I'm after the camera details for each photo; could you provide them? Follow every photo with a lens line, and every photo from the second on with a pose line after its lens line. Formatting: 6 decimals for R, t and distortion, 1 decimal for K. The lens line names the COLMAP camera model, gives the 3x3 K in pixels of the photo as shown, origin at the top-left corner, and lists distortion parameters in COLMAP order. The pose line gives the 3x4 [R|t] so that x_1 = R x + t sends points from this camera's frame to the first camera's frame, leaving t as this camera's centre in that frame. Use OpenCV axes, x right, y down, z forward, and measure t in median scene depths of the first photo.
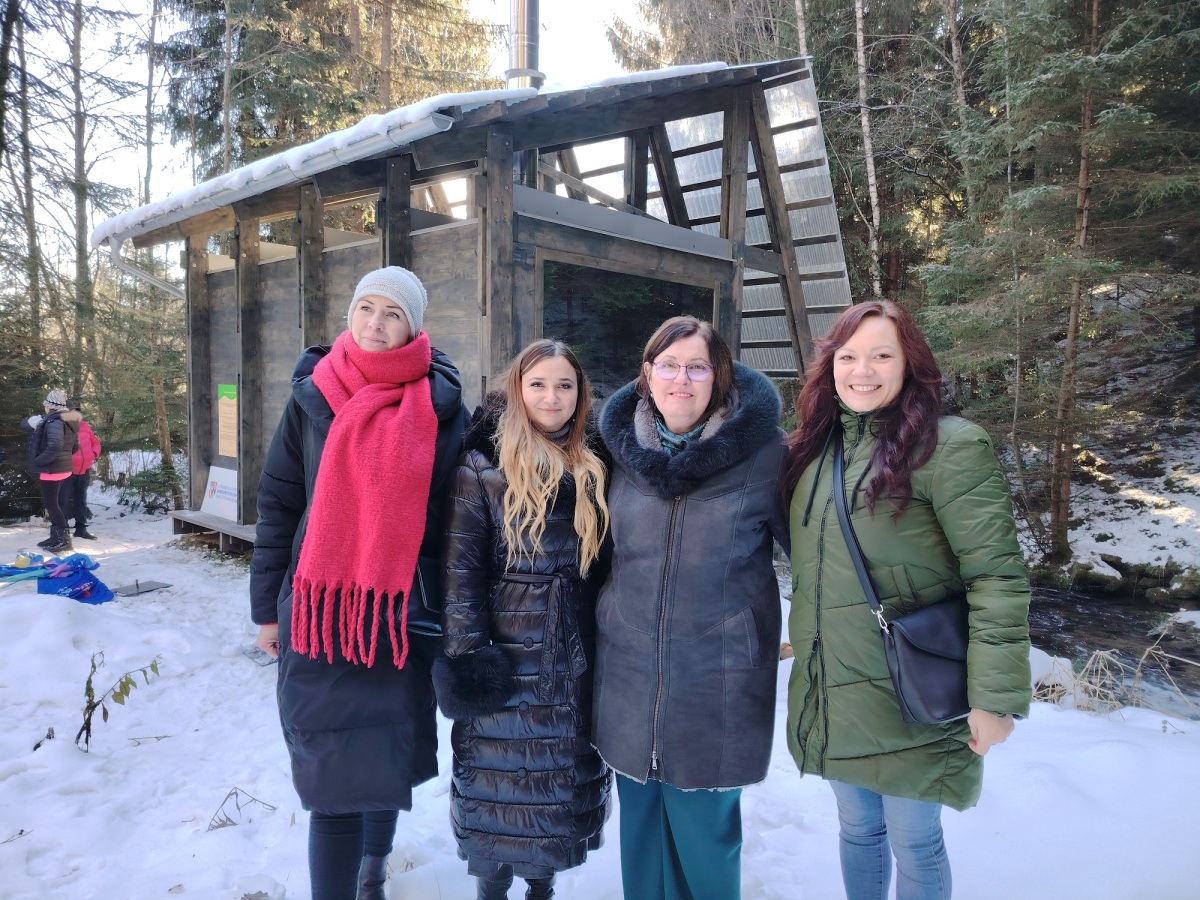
lens RADIAL K [[829.7, 0, 597.5], [0, 829.7, 456.9], [0, 0, 1]] dist [0.042044, -0.036262]
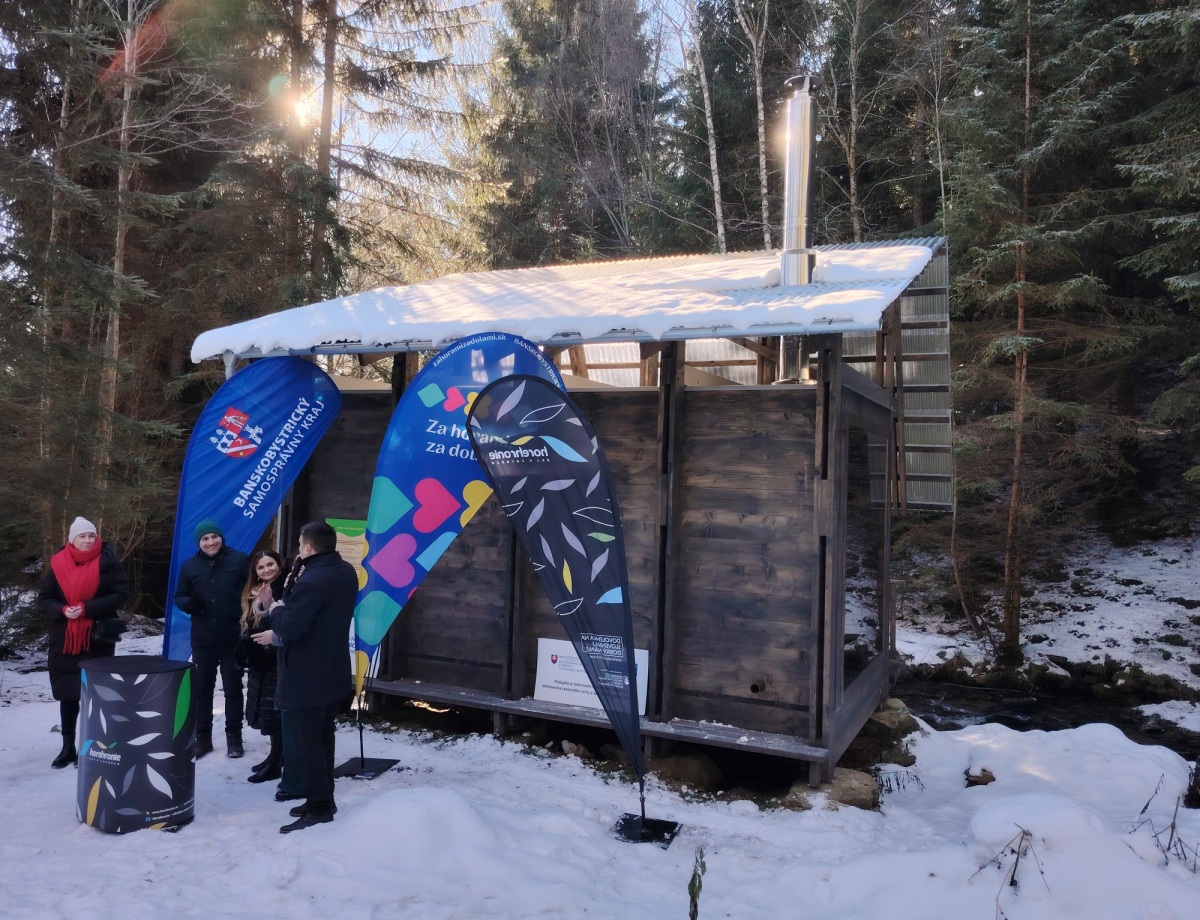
lens RADIAL K [[912.8, 0, 600.0], [0, 912.8, 460.0], [0, 0, 1]] dist [0.169876, -0.250742]
pose [[0.951667, 0.013261, 0.306844, -0.496974], [0.013620, 0.996263, -0.085296, -0.062377], [-0.306828, 0.085352, 0.947930, -0.026830]]
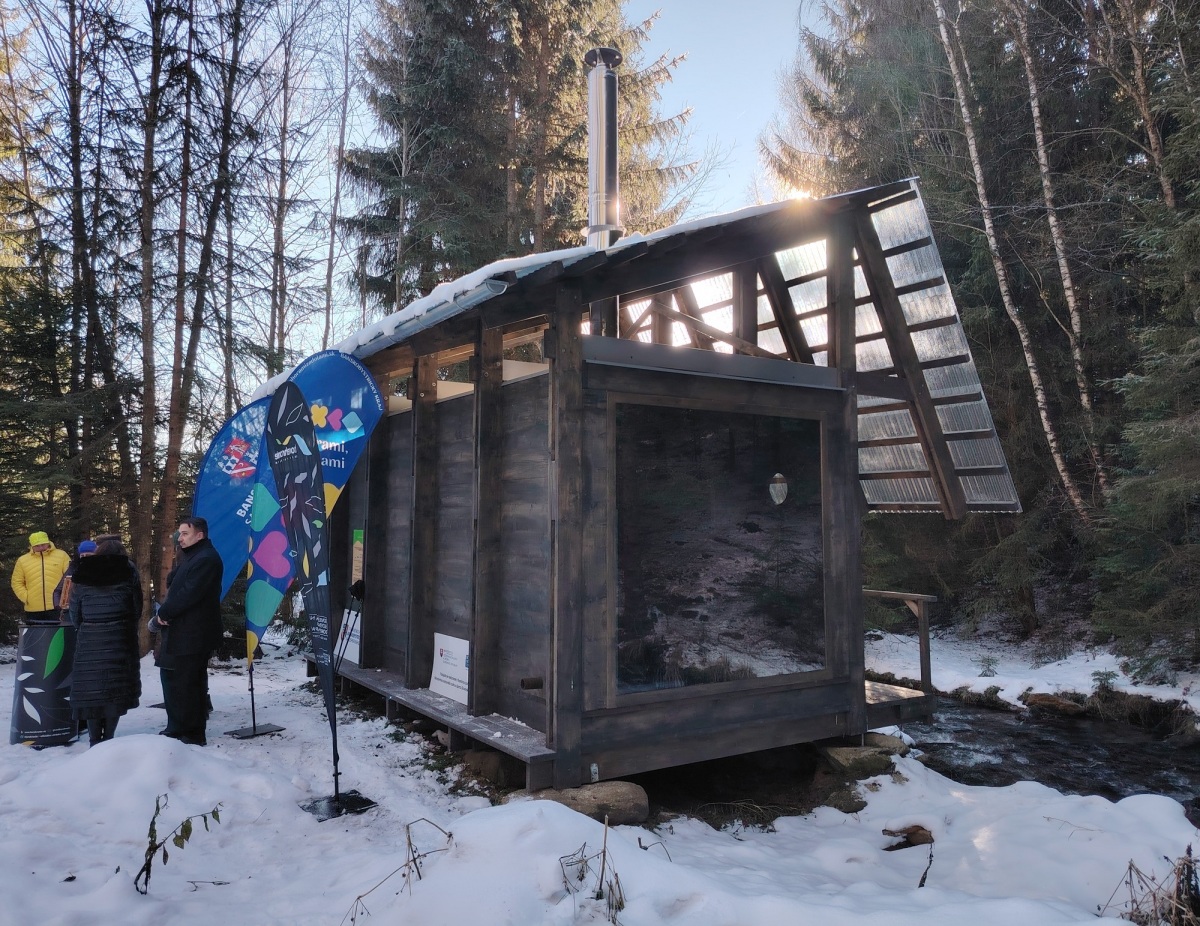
lens RADIAL K [[873.0, 0, 583.1], [0, 873.0, 451.2], [0, 0, 1]] dist [0.148449, -0.205912]
pose [[0.973718, -0.036621, -0.224792, 0.086105], [0.000215, 0.987136, -0.159883, -0.006049], [0.227755, 0.155633, 0.961200, -0.014141]]
